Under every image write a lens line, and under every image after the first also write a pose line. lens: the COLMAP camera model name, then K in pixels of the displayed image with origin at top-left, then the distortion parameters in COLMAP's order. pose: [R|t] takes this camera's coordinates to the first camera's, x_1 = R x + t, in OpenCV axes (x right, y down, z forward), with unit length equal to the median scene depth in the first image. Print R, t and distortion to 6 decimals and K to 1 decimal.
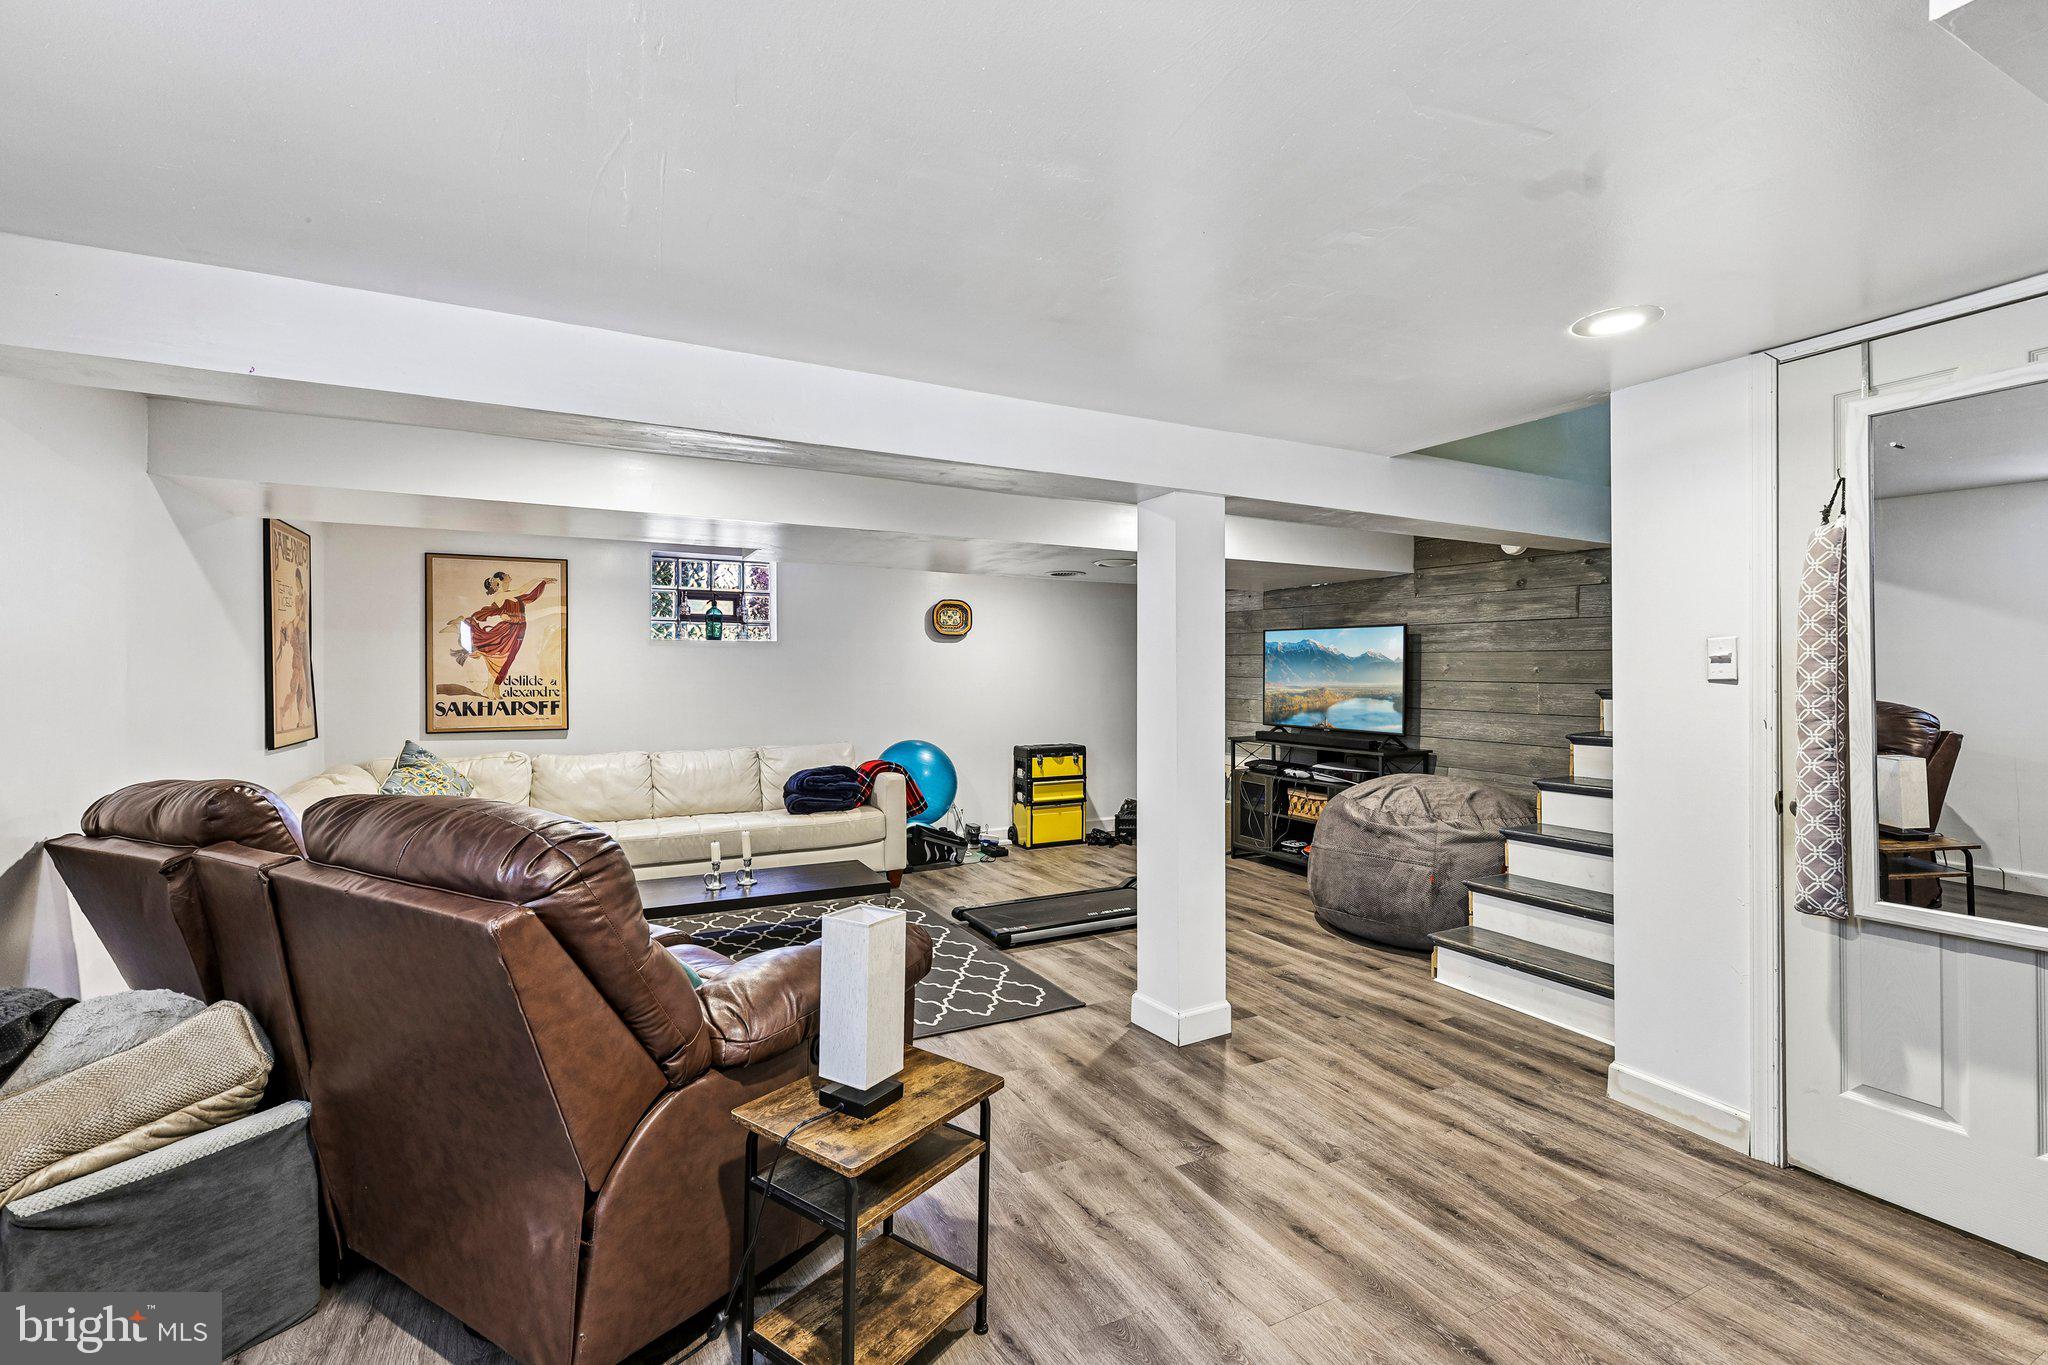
lens RADIAL K [[891.5, 0, 1011.6], [0, 891.5, 675.3], [0, 0, 1]] dist [0.005473, -0.000331]
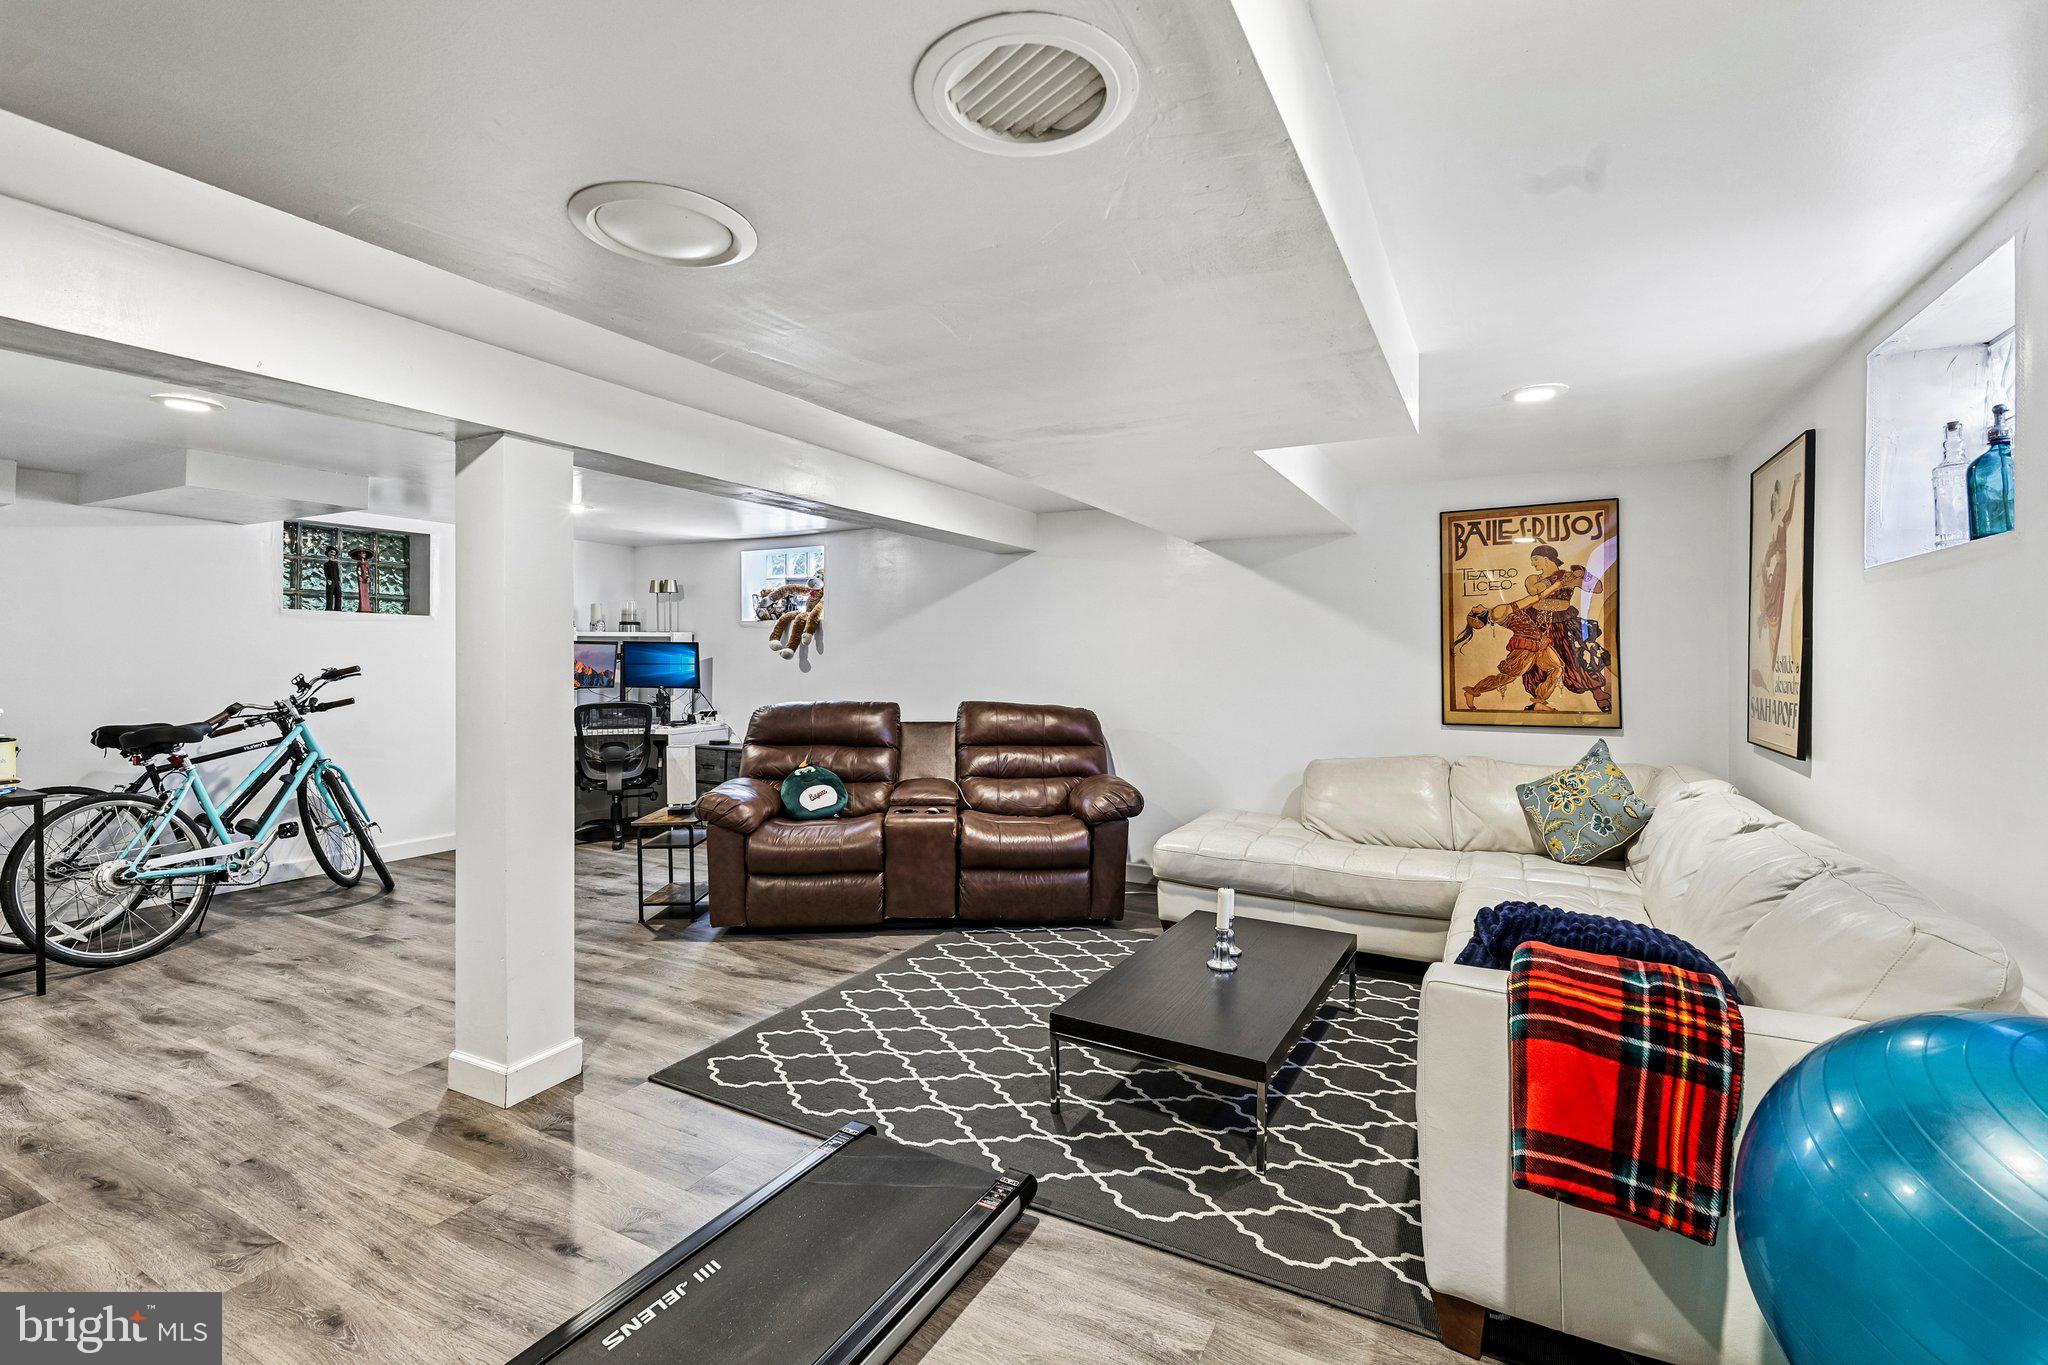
lens RADIAL K [[891.5, 0, 1030.7], [0, 891.5, 669.4], [0, 0, 1]] dist [0.005473, -0.000331]
pose [[-0.813847, 0.008757, -0.581013, 0.222806], [0.002865, 0.999935, 0.011057, 0.001767], [0.581072, 0.007335, -0.813819, 1.553574]]
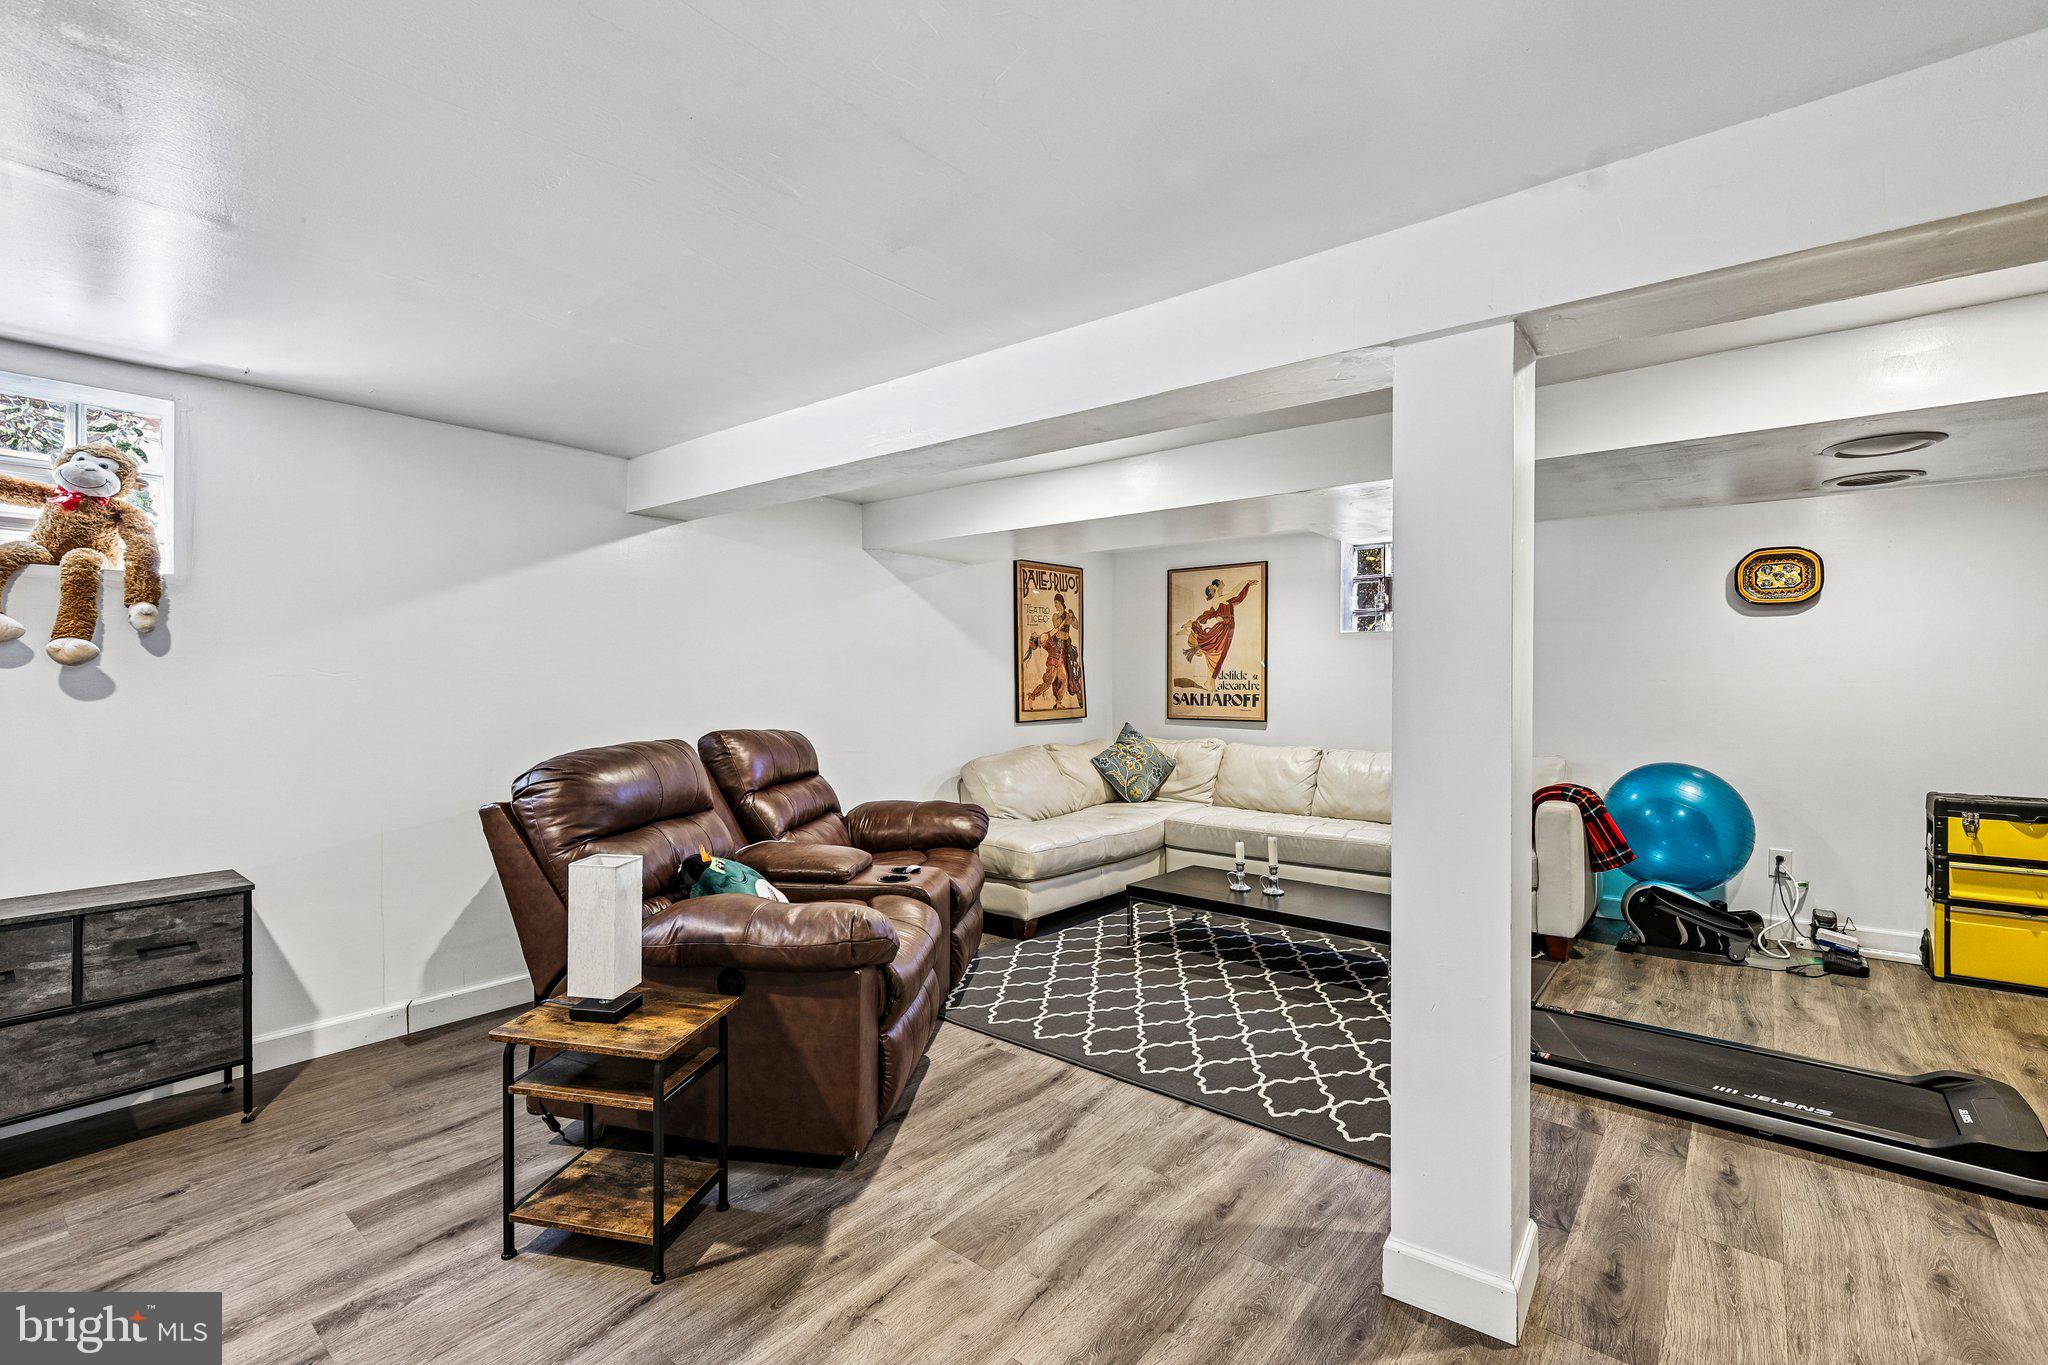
lens RADIAL K [[891.5, 0, 1024.6], [0, 891.5, 680.1], [0, 0, 1]] dist [0.005473, -0.000331]
pose [[0.408271, 0.004204, -0.912851, 0.470941], [0.001739, 0.999984, 0.005383, 0.007312], [0.912859, -0.003785, 0.408257, 0.411469]]
